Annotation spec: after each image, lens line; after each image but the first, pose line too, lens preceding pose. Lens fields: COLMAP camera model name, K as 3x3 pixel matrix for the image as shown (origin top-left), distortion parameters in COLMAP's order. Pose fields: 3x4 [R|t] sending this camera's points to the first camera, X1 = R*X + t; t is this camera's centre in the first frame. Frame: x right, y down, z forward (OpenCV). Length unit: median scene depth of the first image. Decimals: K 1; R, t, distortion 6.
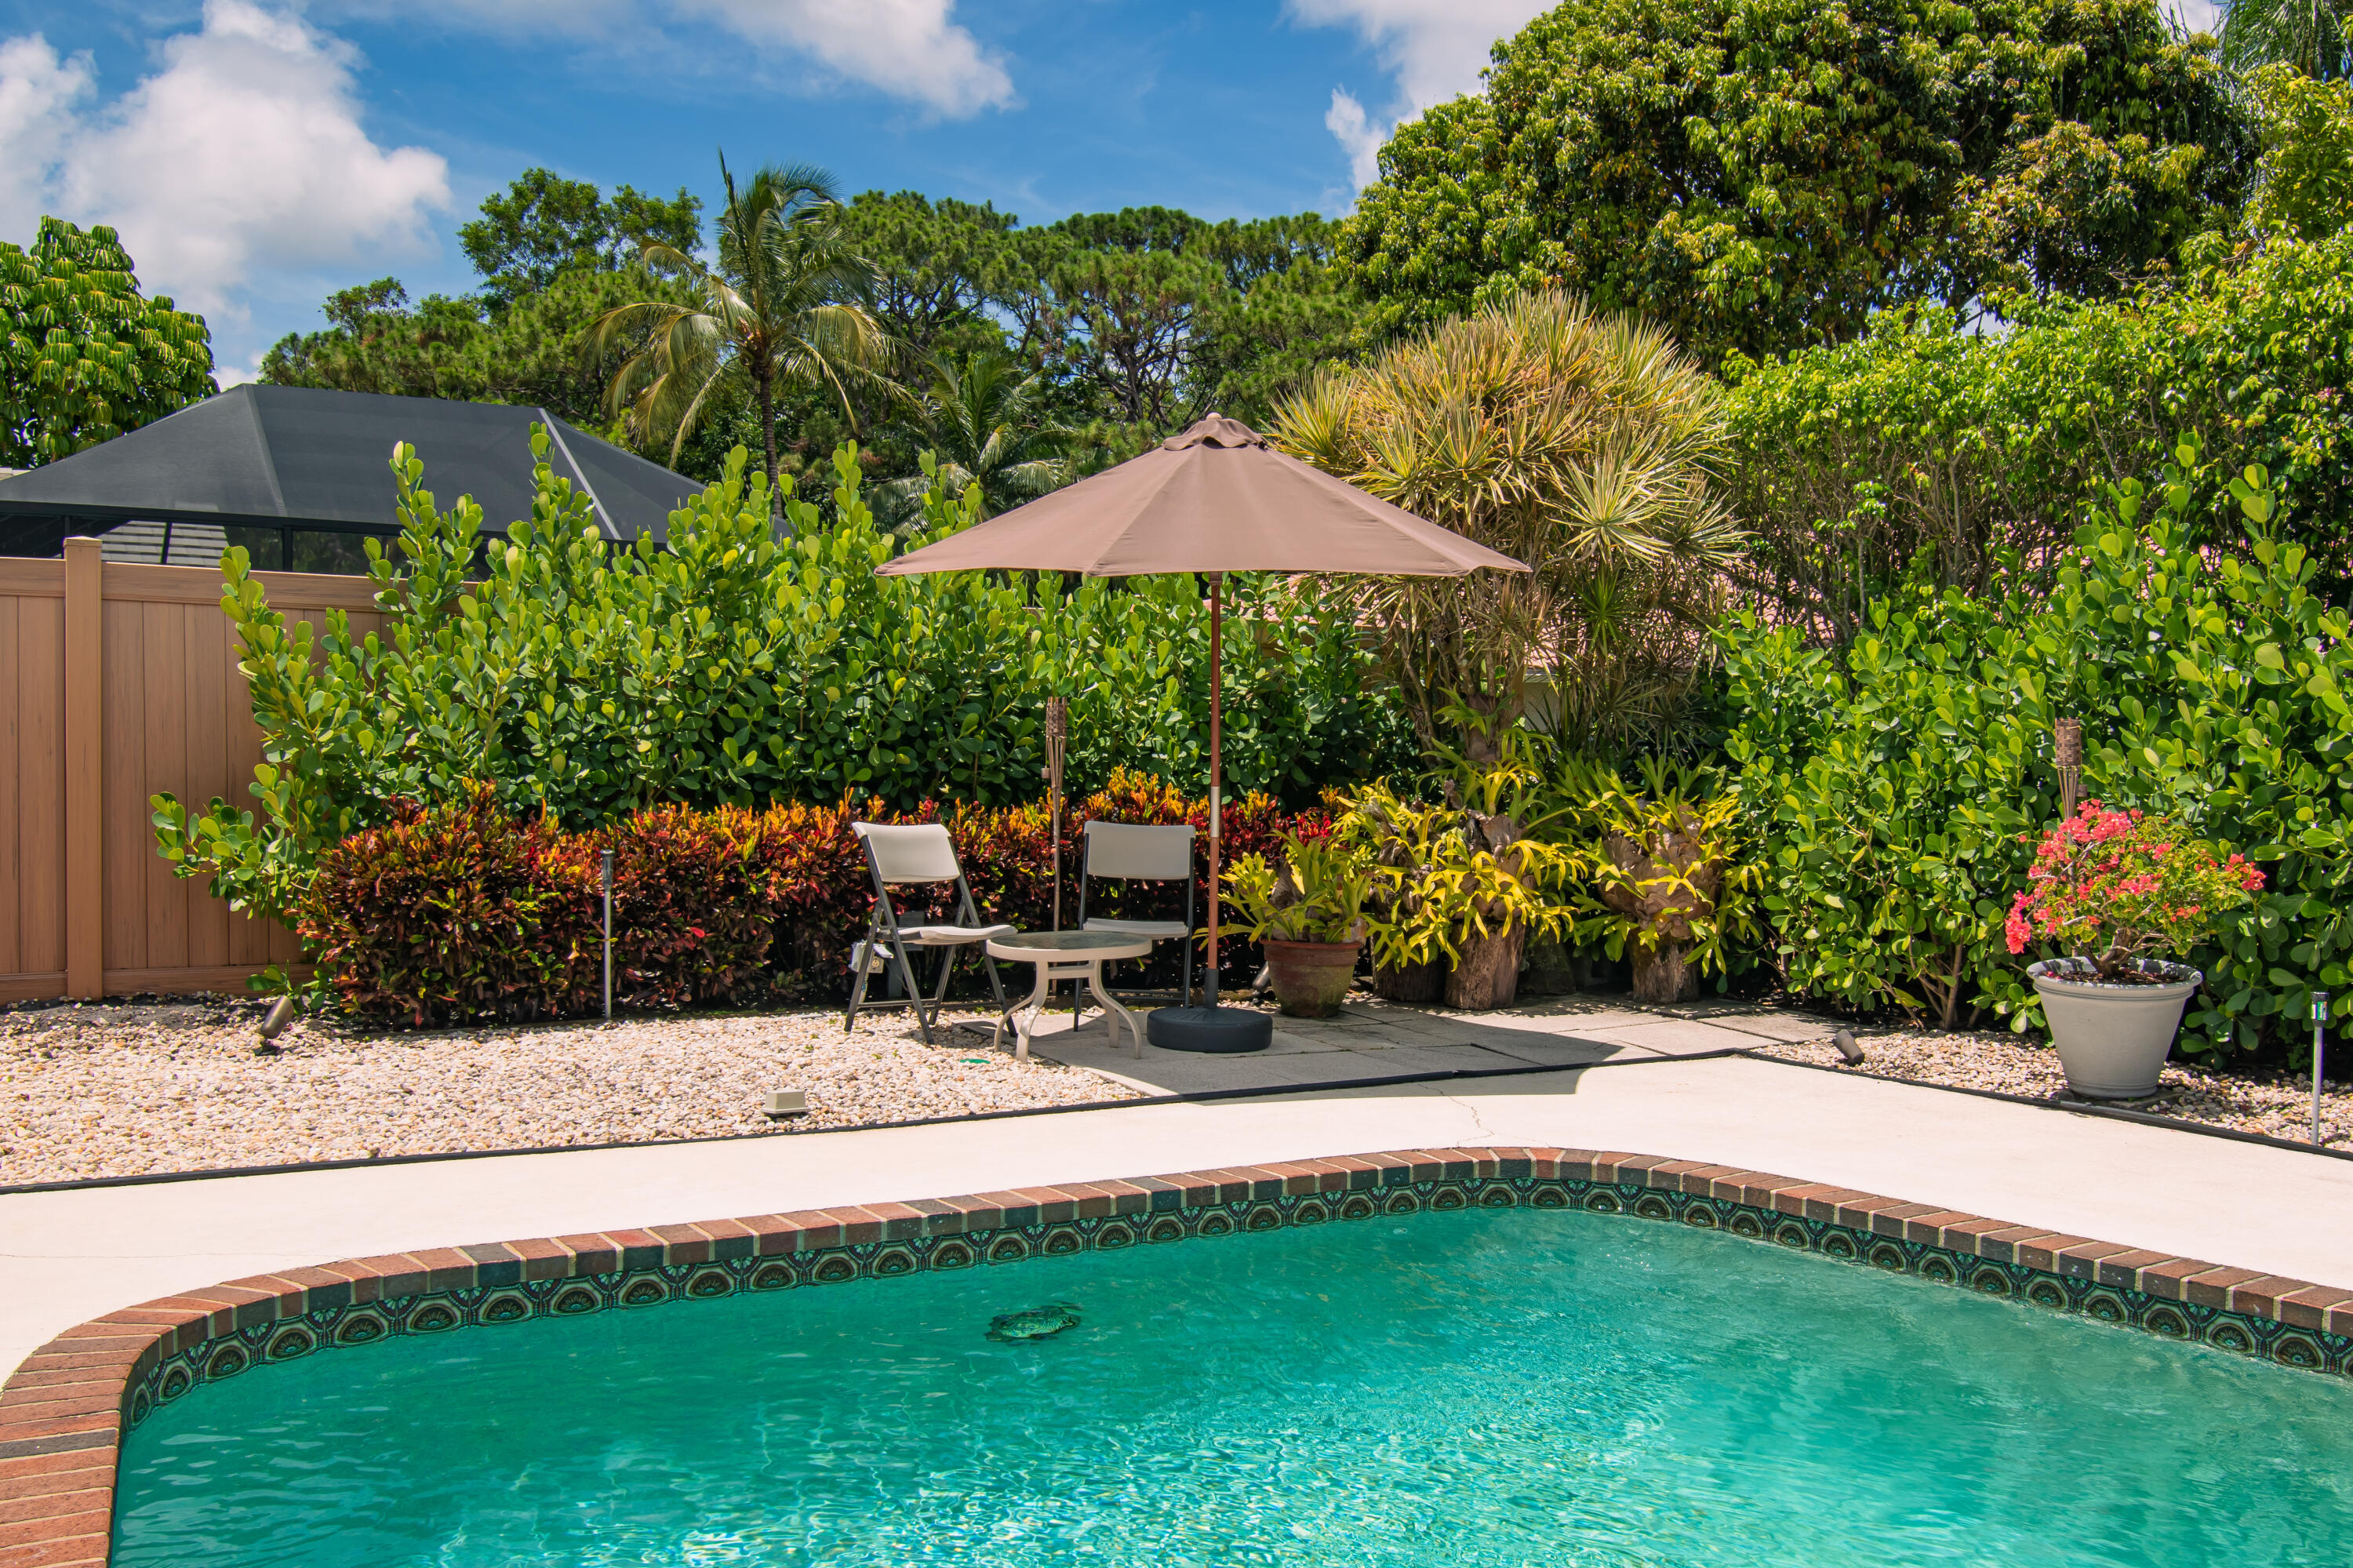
lens RADIAL K [[2084.2, 0, 1268.9], [0, 2084.2, 820.4], [0, 0, 1]] dist [-0.001058, -0.012363]
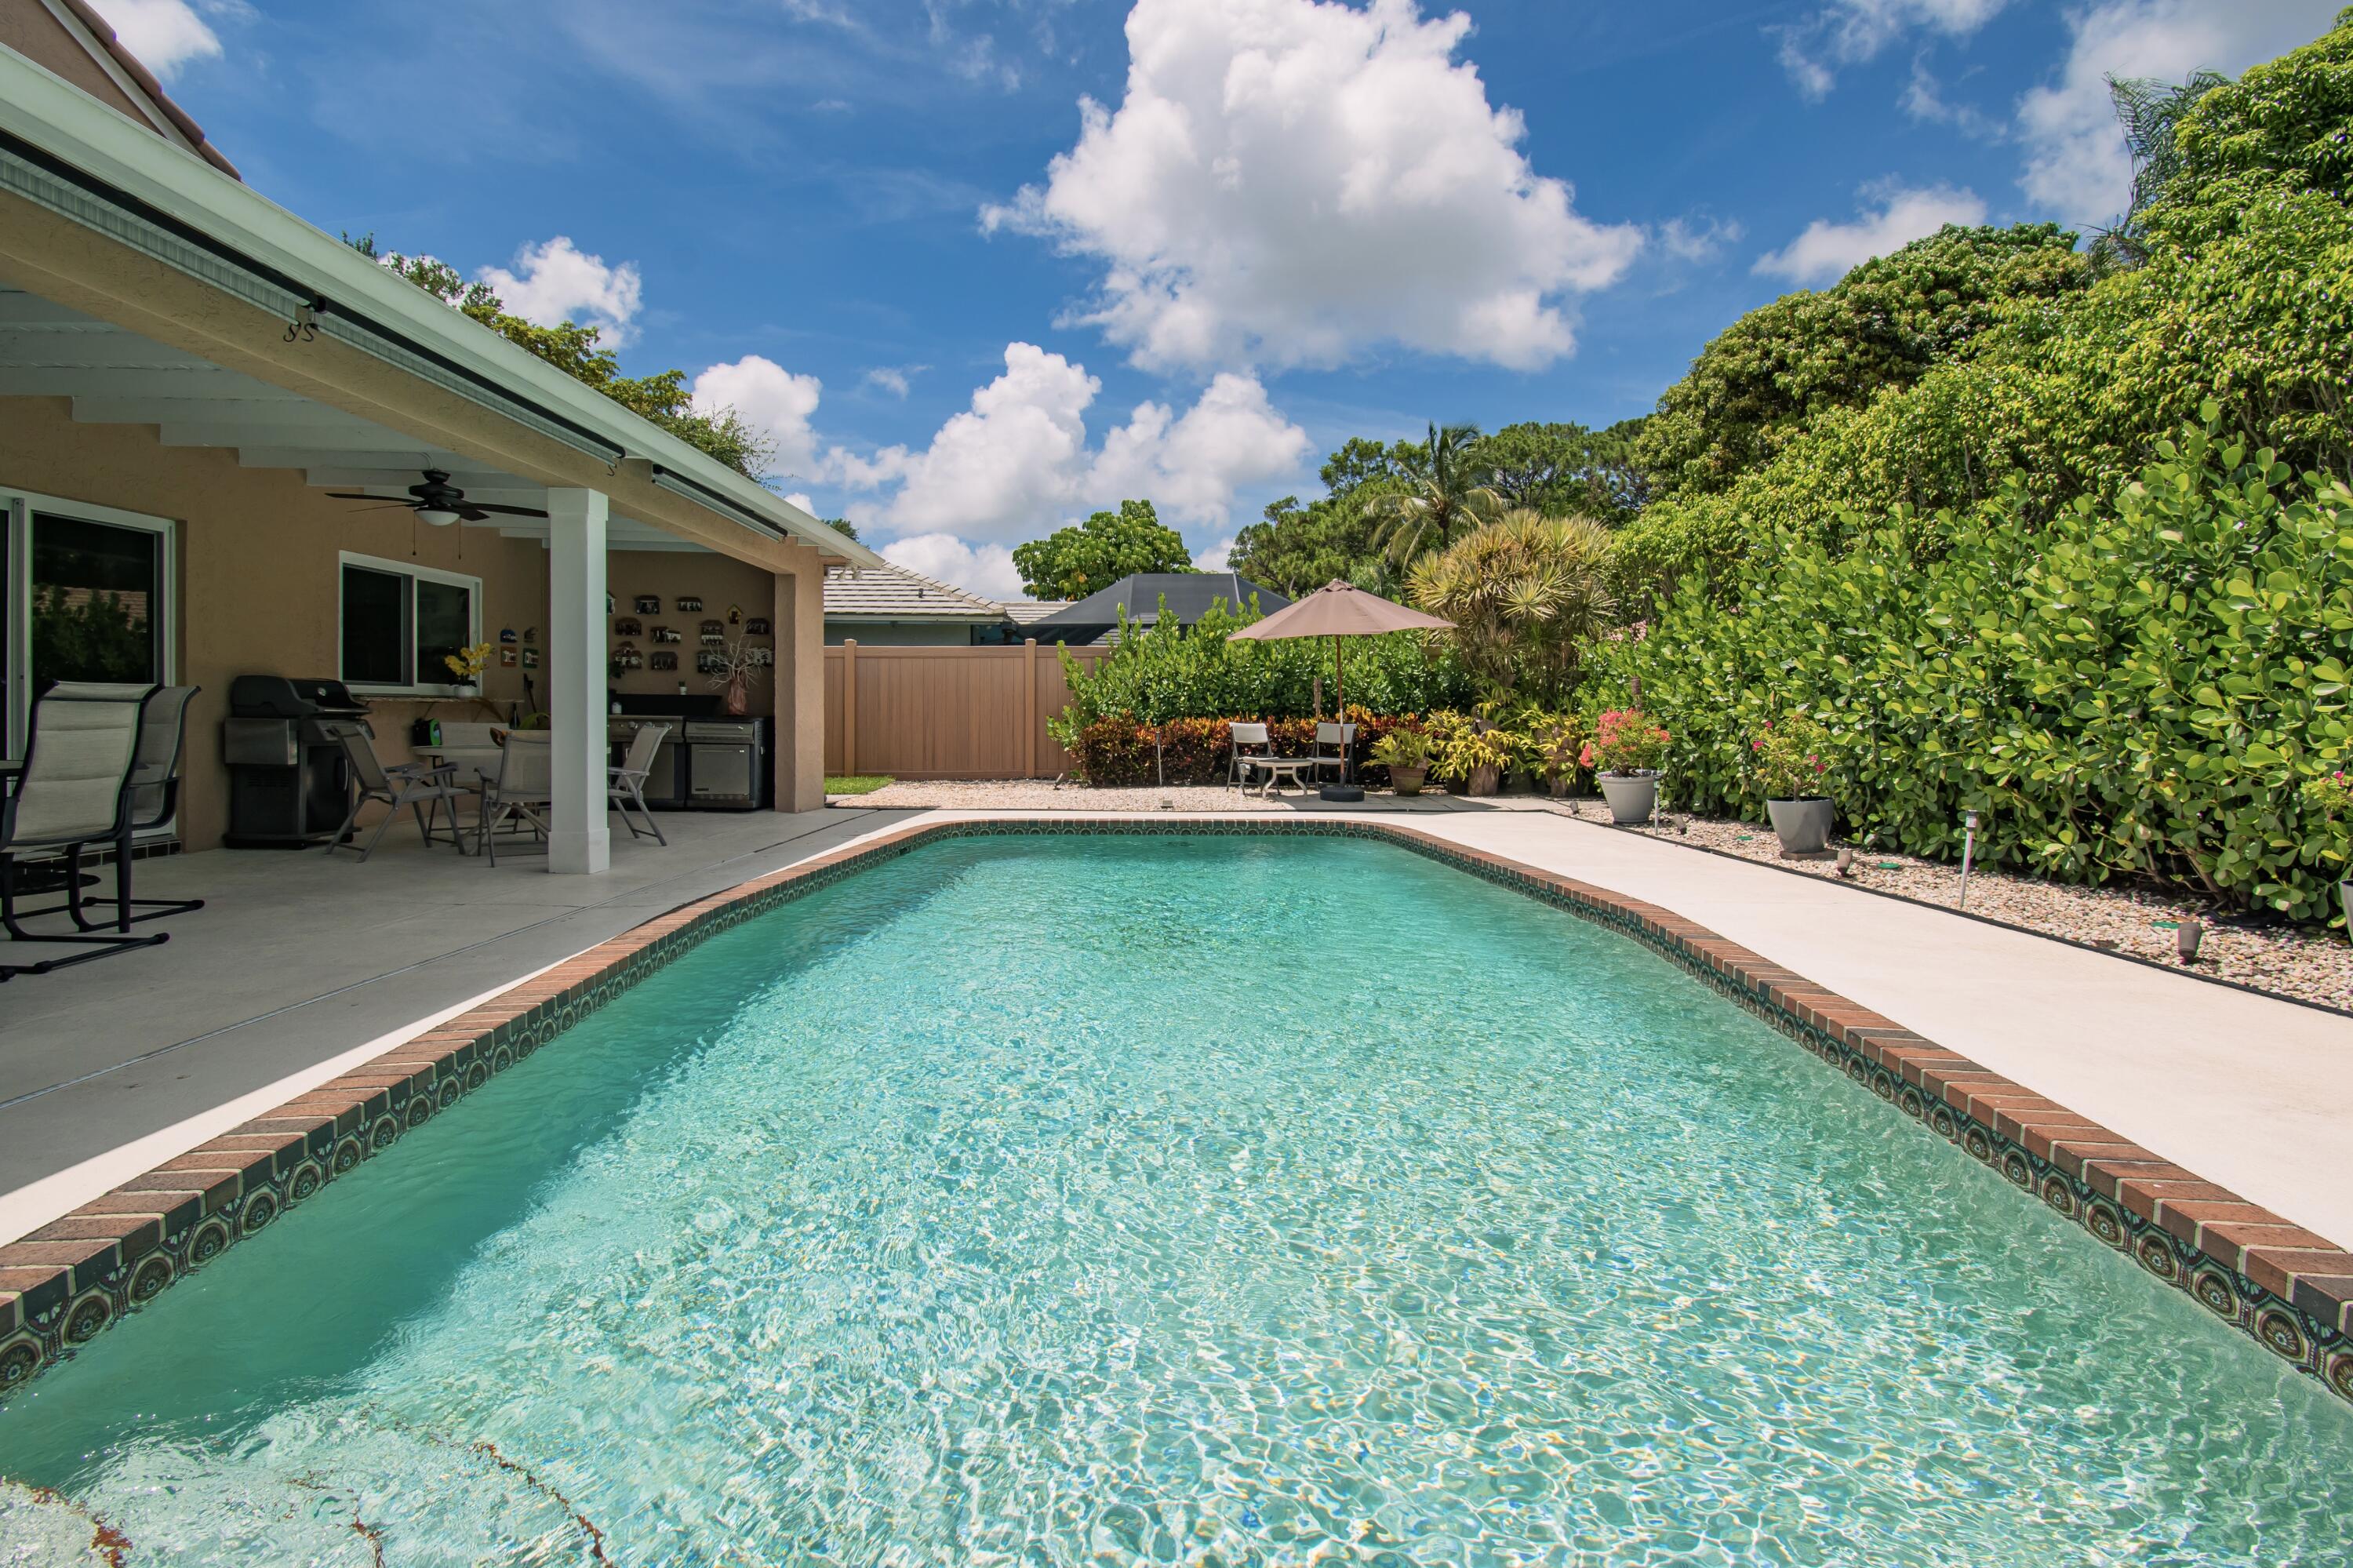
lens RADIAL K [[1106.6, 0, 1179.3], [0, 1106.6, 717.1], [0, 0, 1]] dist [0.018025, -0.036213]
pose [[0.858851, -0.009617, -0.512136, 0.484091], [-0.005200, 0.999608, -0.027493, 0.033246], [0.512200, 0.026275, 0.858464, -0.349109]]
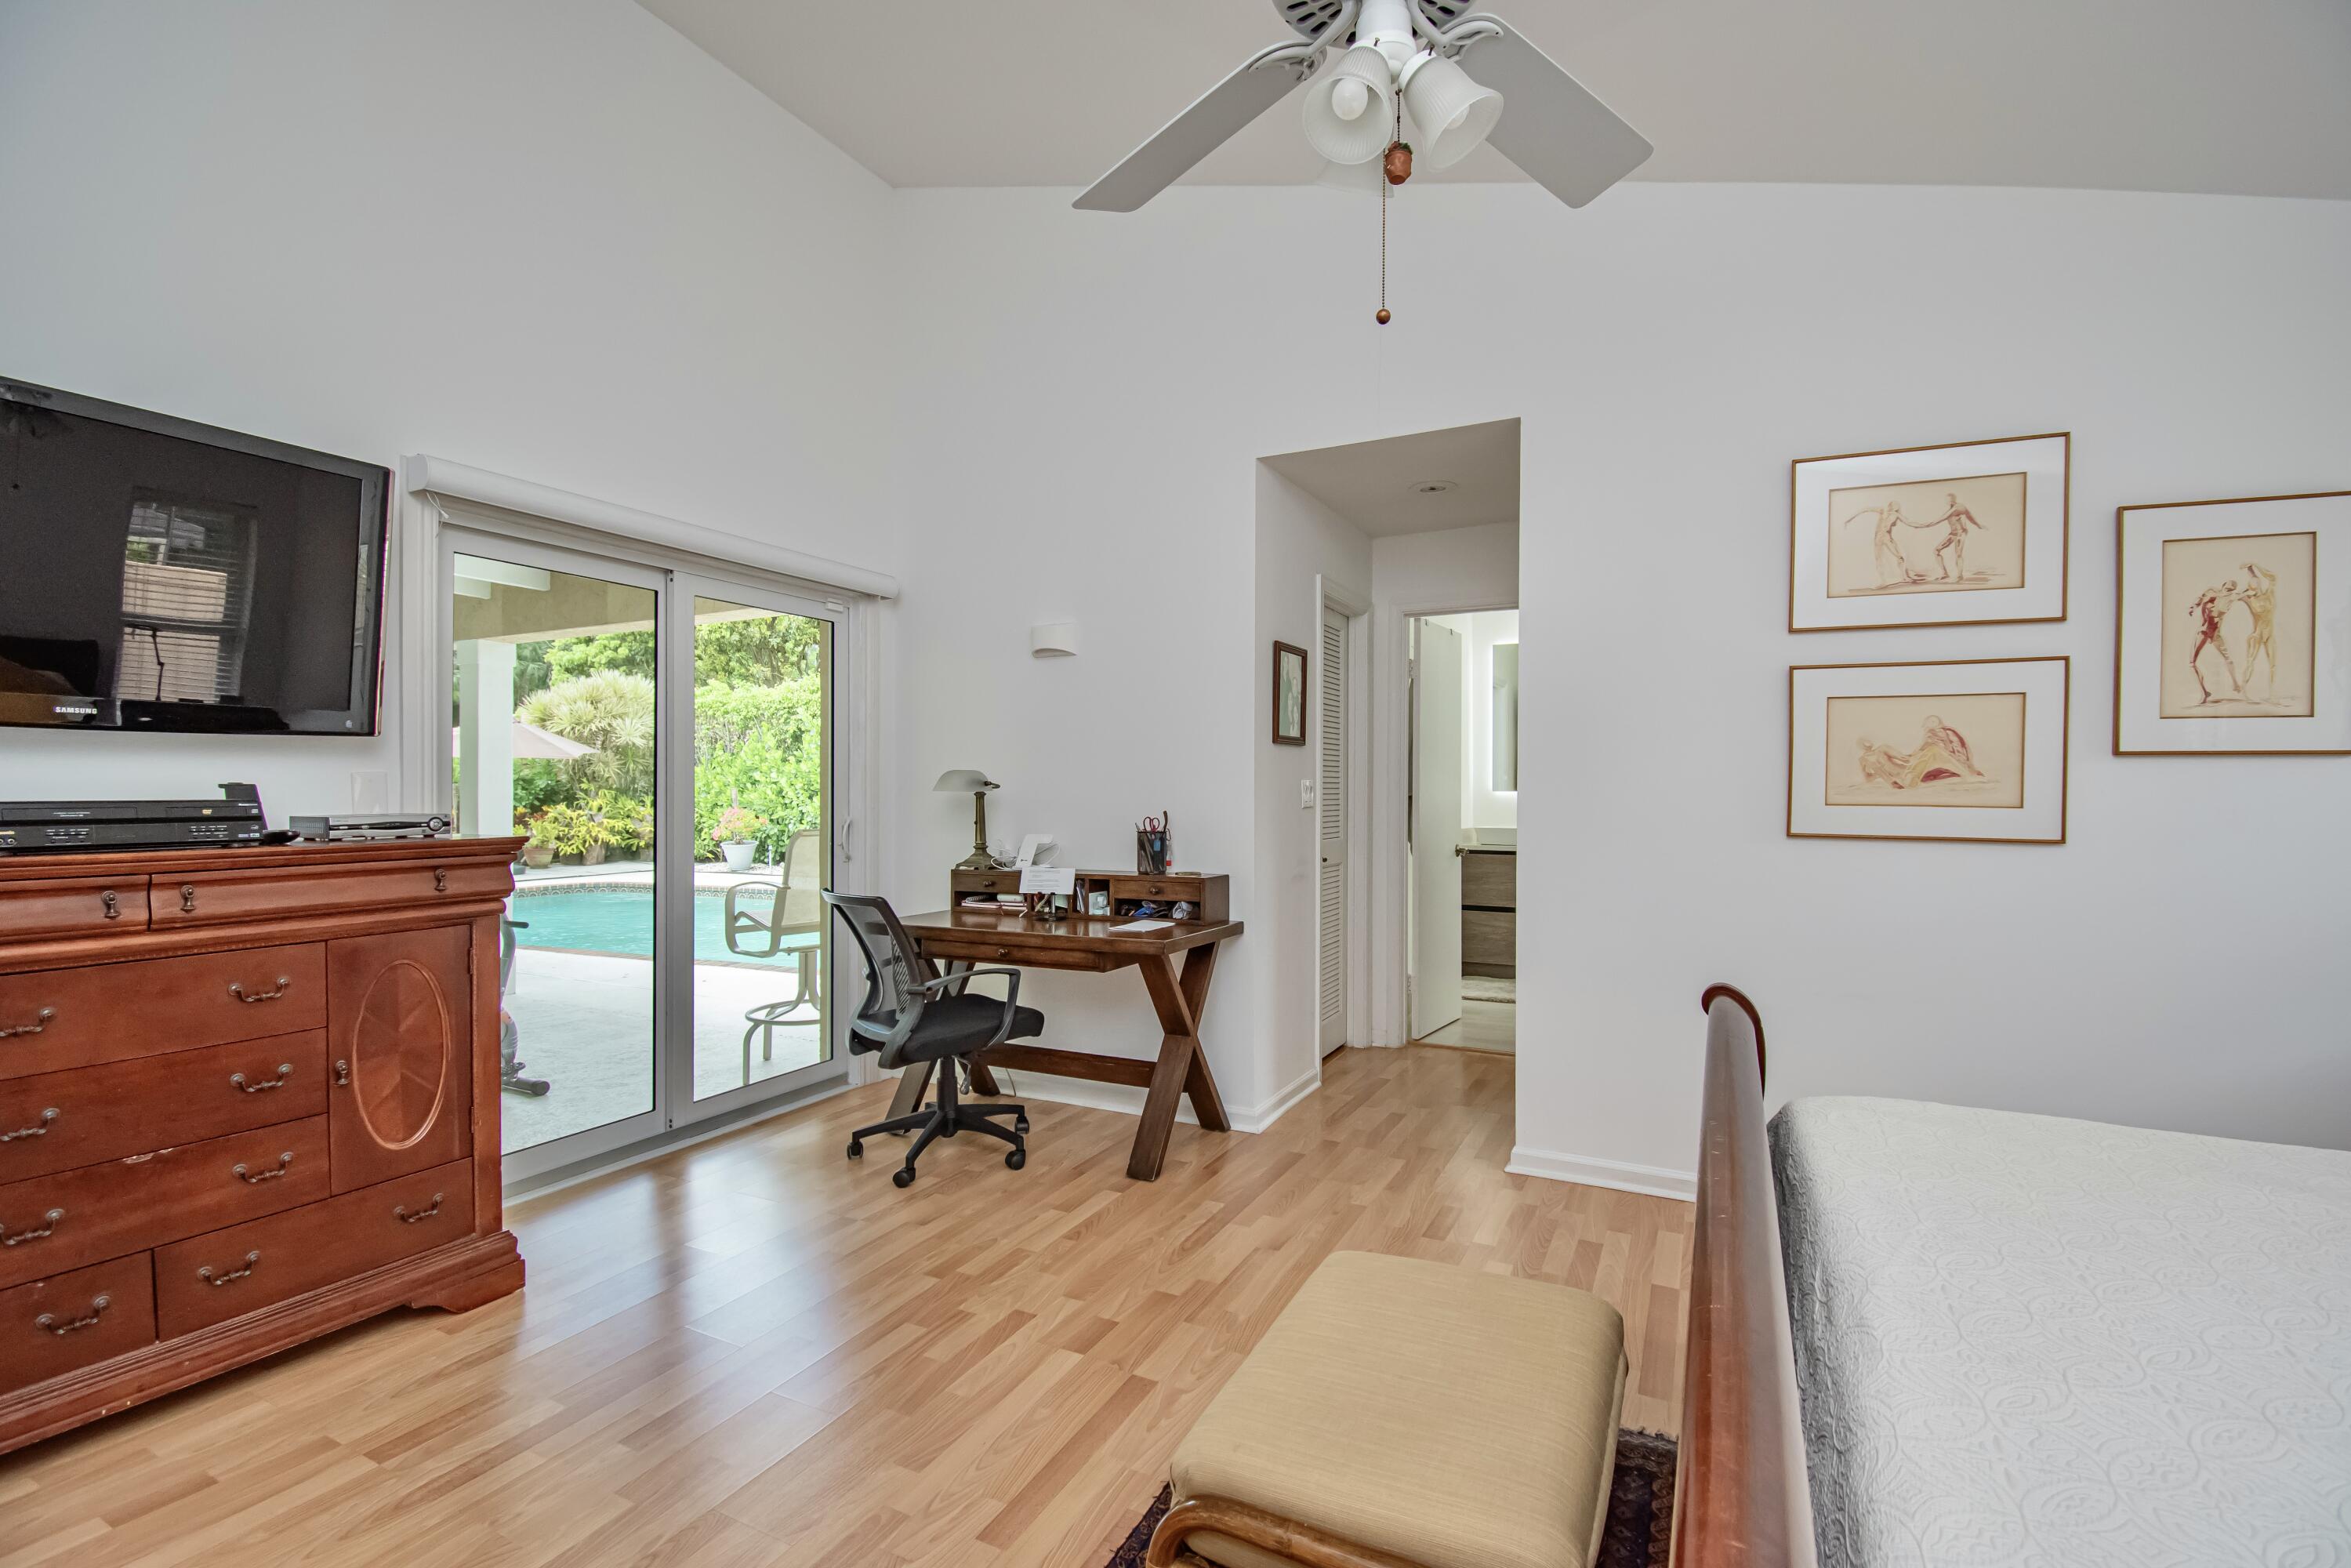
lens RADIAL K [[1031.2, 0, 1185.0], [0, 1031.2, 796.2], [0, 0, 1]] dist [0.015534, -0.020255]
pose [[0.850906, -0.019771, 0.524945, 0.033369], [0.024761, 0.999690, -0.002484, -0.001204], [-0.524733, 0.015112, 0.851133, -1.146925]]
